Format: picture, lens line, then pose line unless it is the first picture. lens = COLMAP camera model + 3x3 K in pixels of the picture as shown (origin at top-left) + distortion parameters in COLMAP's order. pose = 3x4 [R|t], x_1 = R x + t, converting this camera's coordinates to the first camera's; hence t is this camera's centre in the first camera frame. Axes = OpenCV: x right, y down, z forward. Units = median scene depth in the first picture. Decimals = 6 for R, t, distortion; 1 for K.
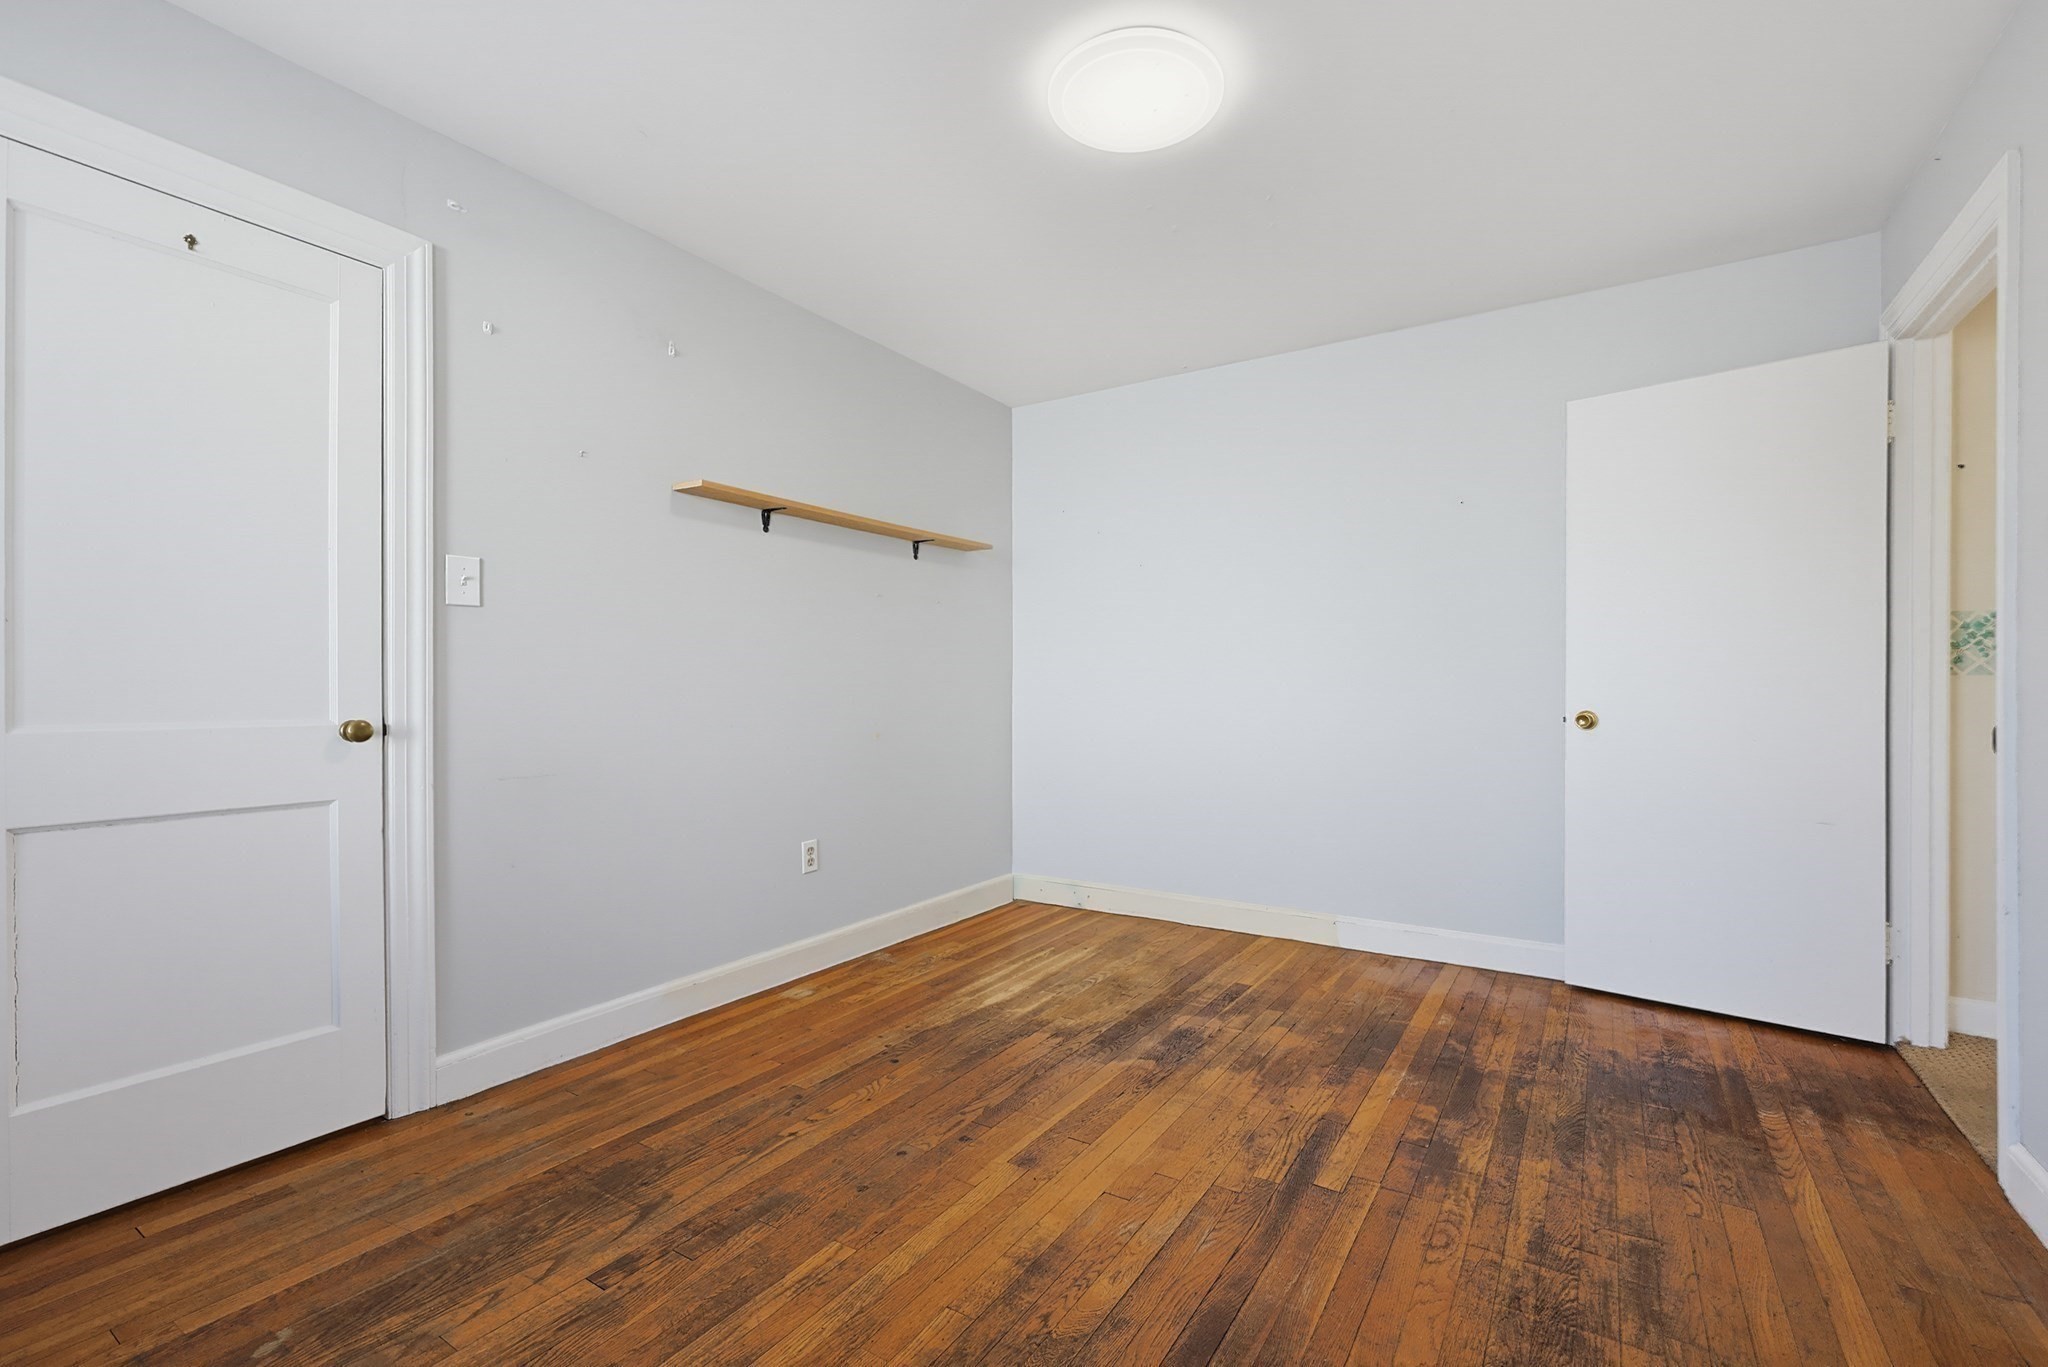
lens RADIAL K [[897.0, 0, 1029.9], [0, 897.0, 688.3], [0, 0, 1]] dist [-0.001503, 0.000055]
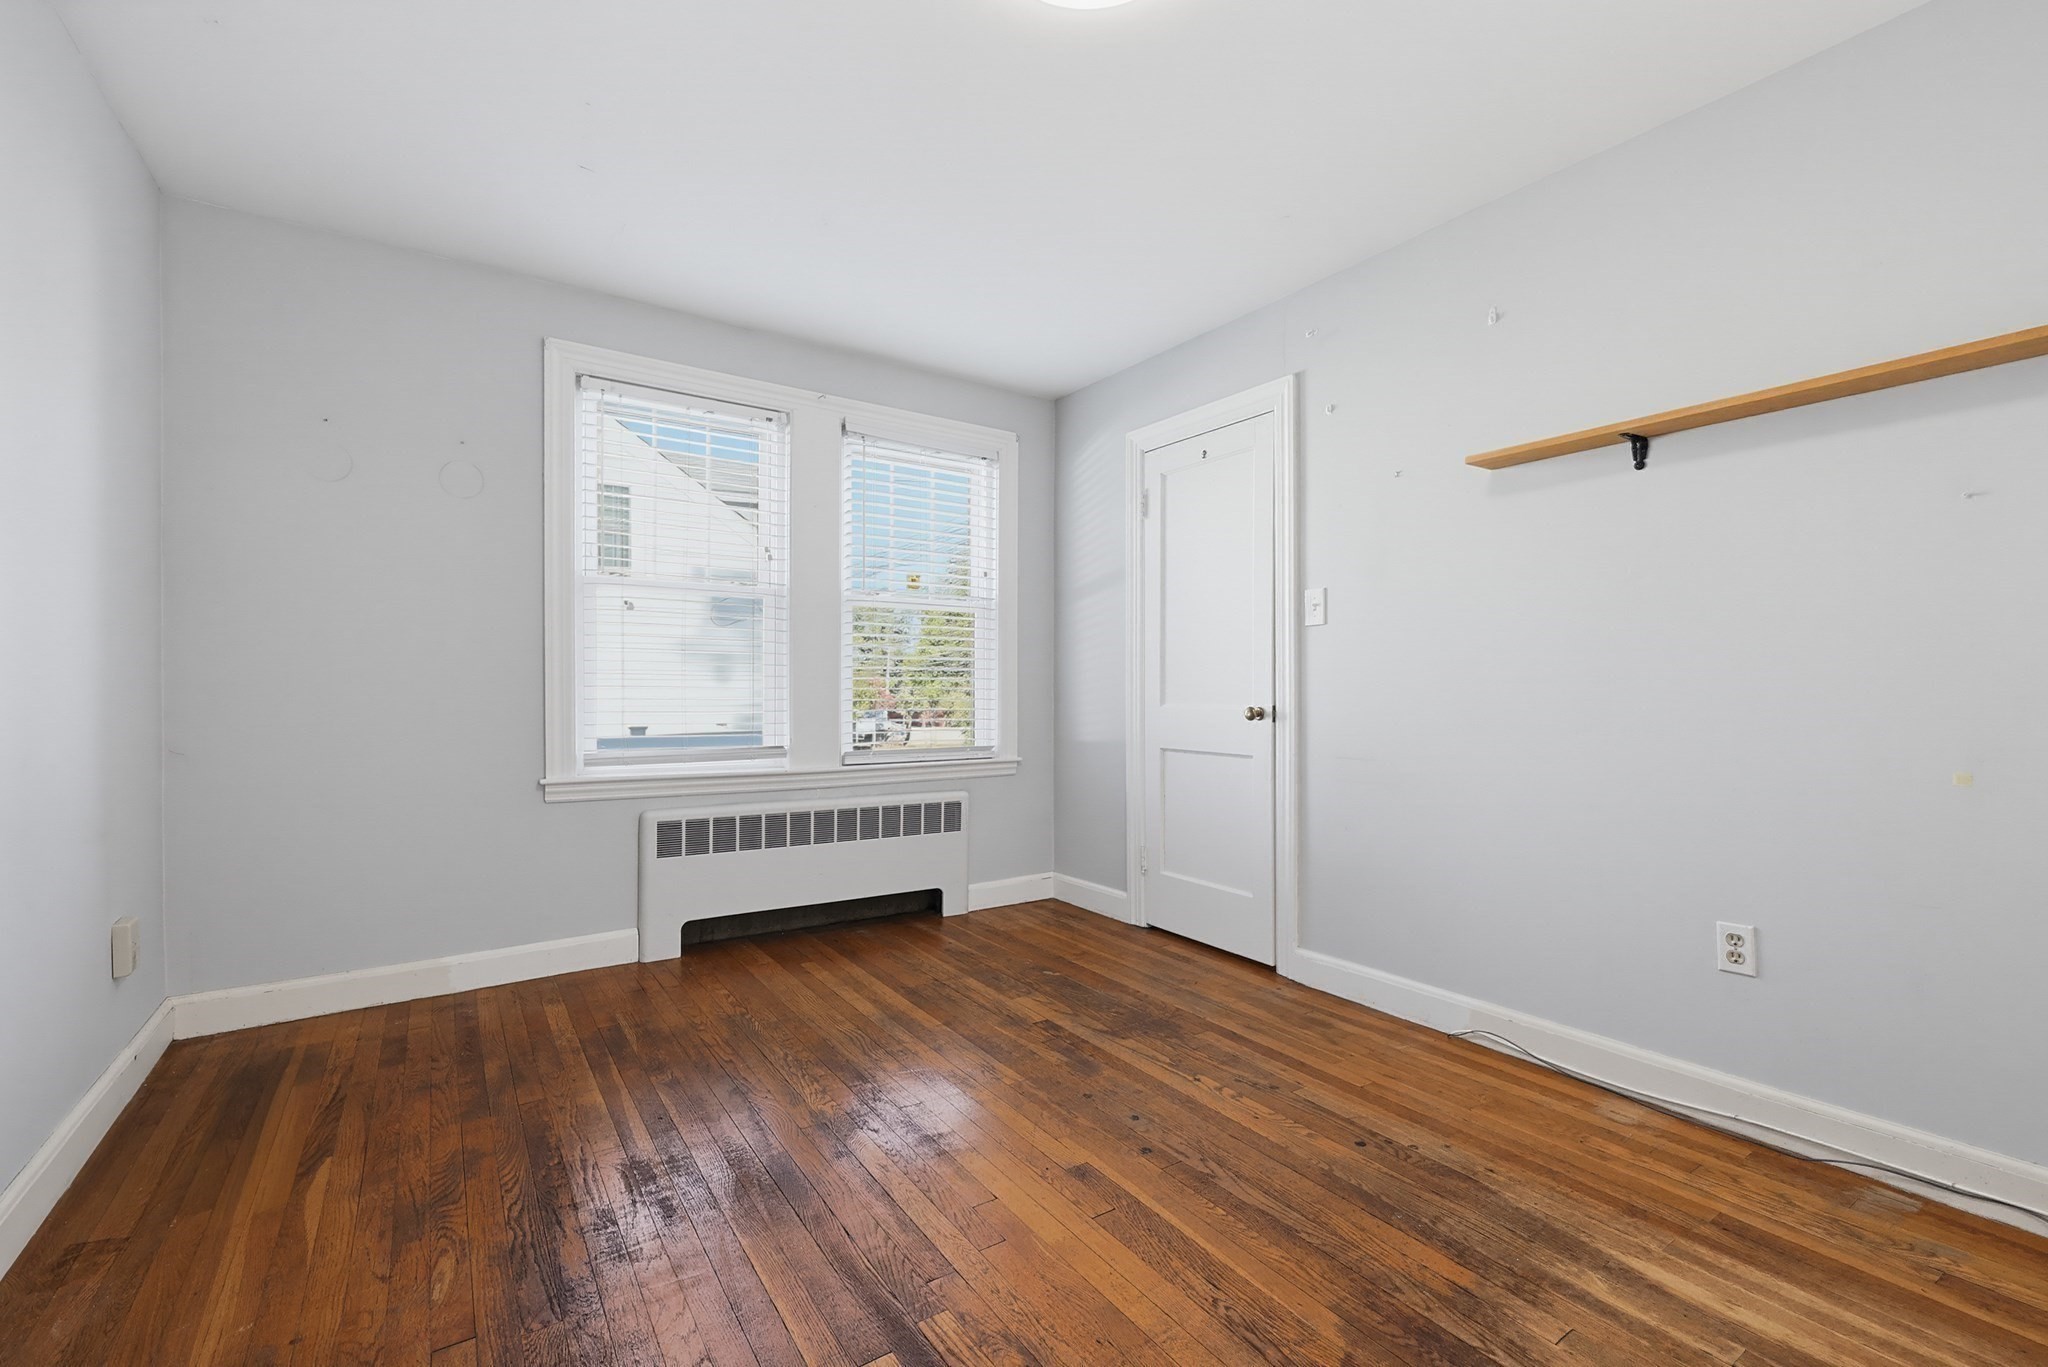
lens RADIAL K [[881.8, 0, 1024.0], [0, 881.8, 683.5], [0, 0, 1]] dist [-0.000407, -0.000021]
pose [[-0.403913, -0.006046, -0.914777, 0.753699], [0.001147, 0.999974, -0.007115, 0.004611], [0.914797, -0.003923, -0.403895, 1.117917]]
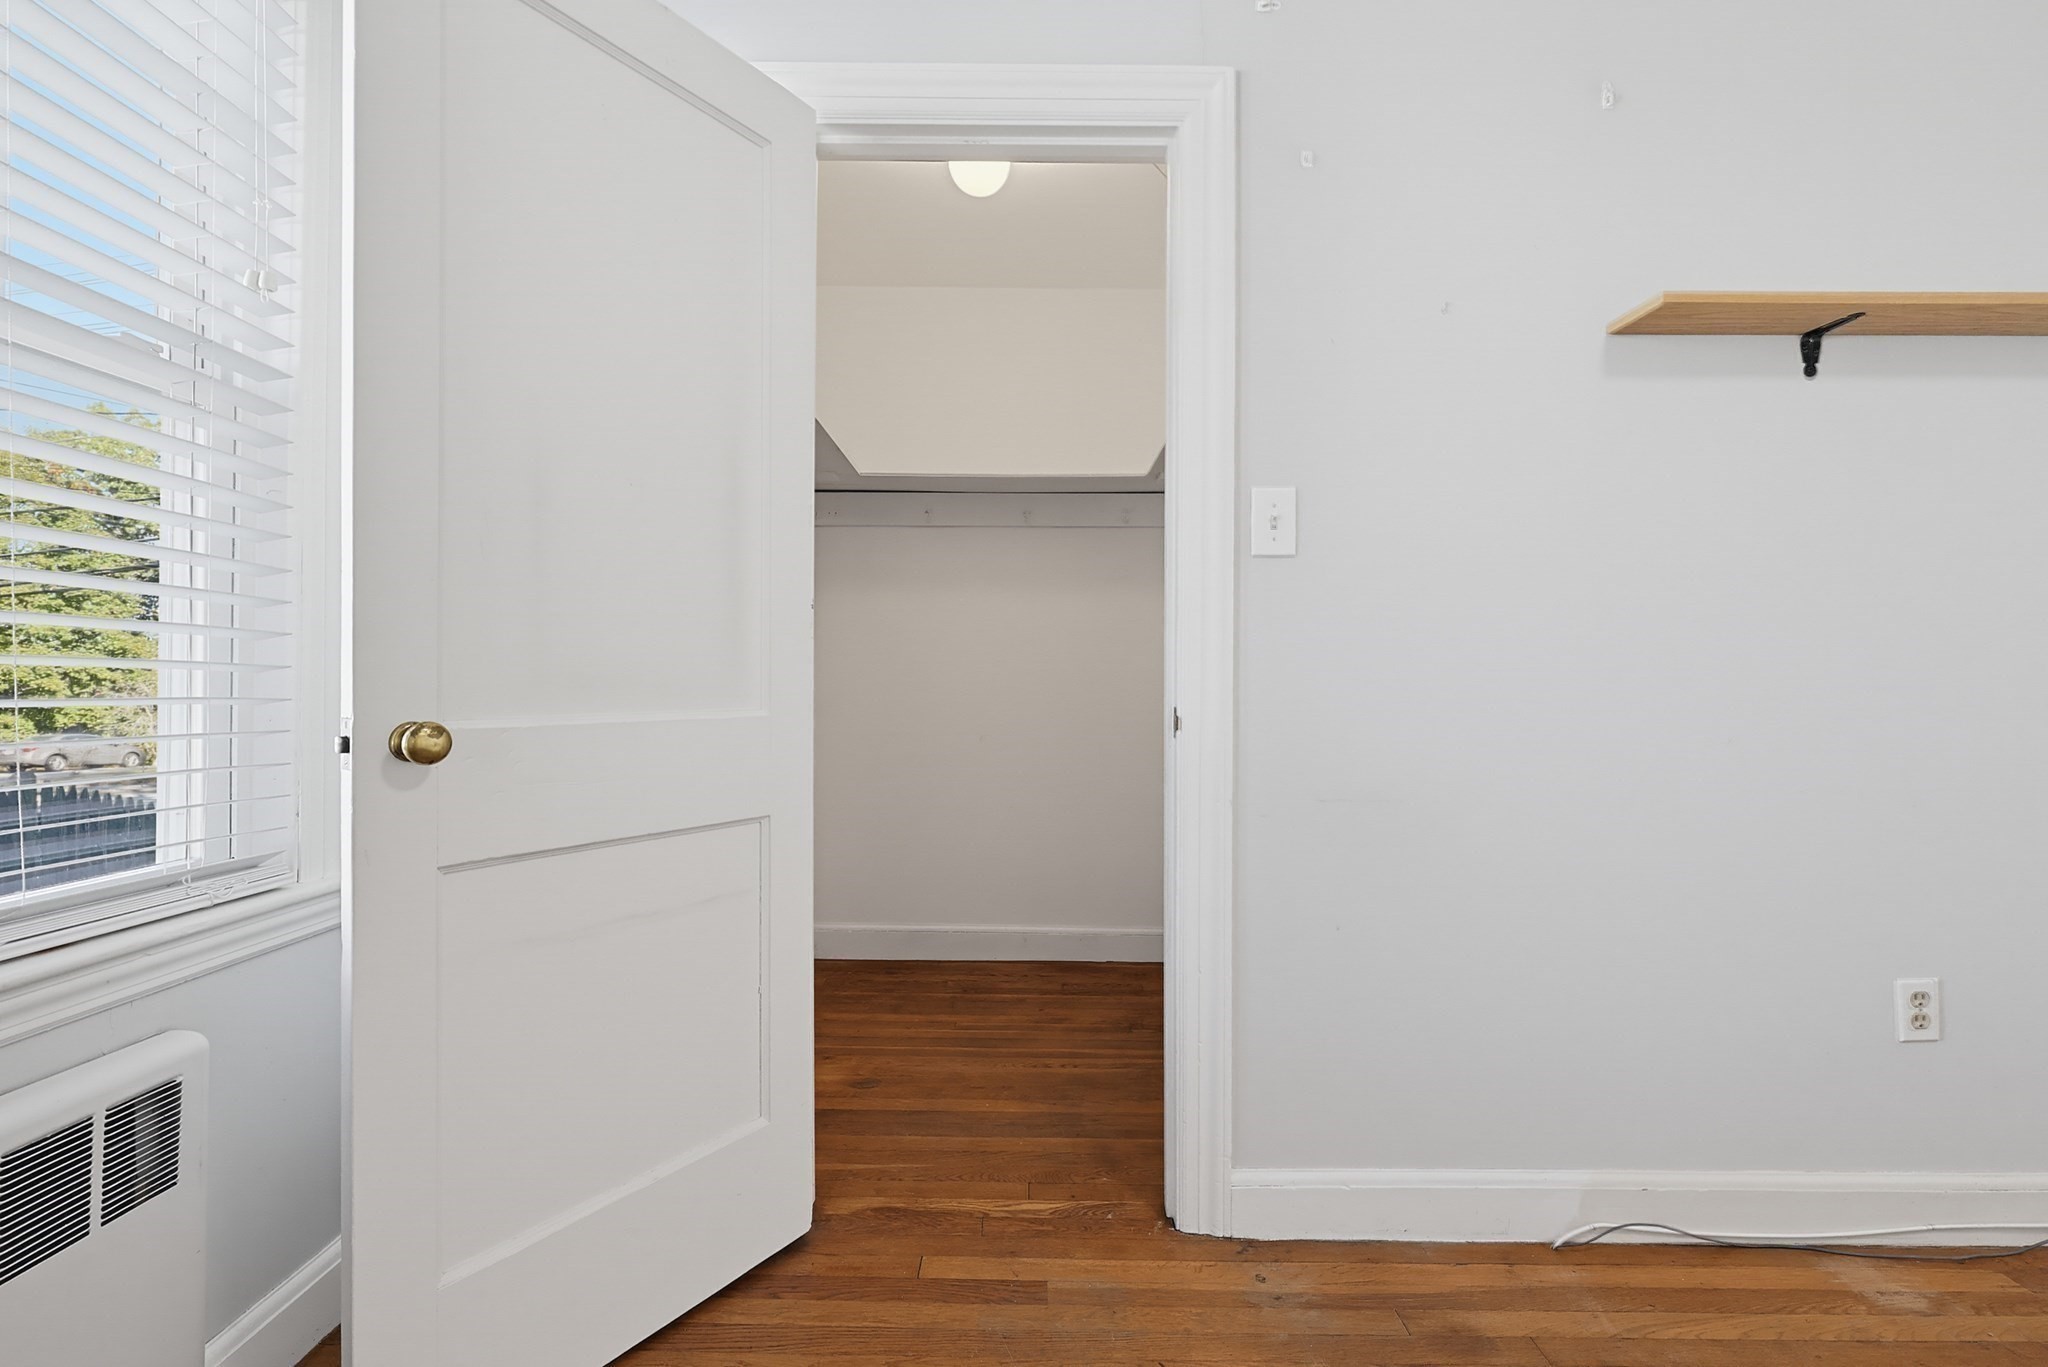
lens RADIAL K [[881.8, 0, 1024.0], [0, 881.8, 683.5], [0, 0, 1]] dist [-0.000407, -0.000021]
pose [[0.531063, 0.005625, -0.847313, -0.133801], [-0.004686, 0.999982, 0.003702, 0.008824], [0.847319, 0.002005, 0.531080, 0.447448]]
